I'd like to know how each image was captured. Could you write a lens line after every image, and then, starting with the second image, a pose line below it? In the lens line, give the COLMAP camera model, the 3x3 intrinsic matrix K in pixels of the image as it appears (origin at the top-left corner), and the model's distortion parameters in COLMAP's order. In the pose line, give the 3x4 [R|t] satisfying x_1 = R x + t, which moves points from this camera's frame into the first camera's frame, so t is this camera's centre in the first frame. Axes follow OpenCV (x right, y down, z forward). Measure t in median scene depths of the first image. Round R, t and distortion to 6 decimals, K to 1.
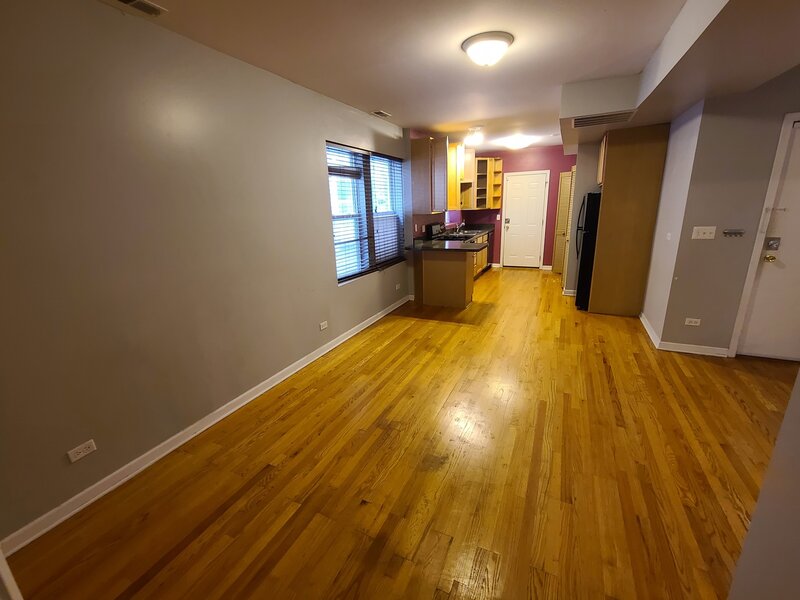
lens RADIAL K [[344.7, 0, 396.0], [0, 344.7, 302.5], [0, 0, 1]] dist [-0.004963, -0.000354]
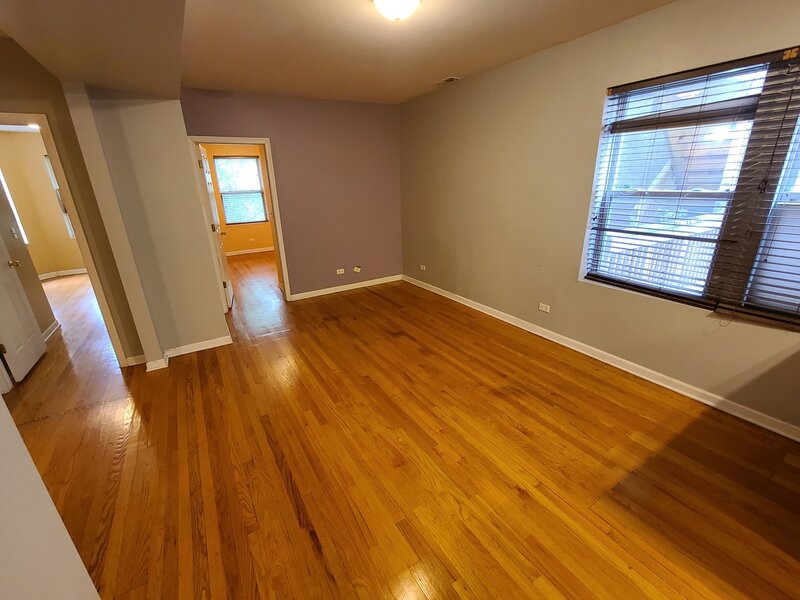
lens RADIAL K [[344.7, 0, 398.4], [0, 344.7, 303.1], [0, 0, 1]] dist [-0.004963, -0.000354]
pose [[-0.541896, 0.331370, -0.772362, 0.671957], [-0.180560, 0.851630, 0.492061, -0.308570], [0.820821, 0.406104, -0.401663, 0.963842]]
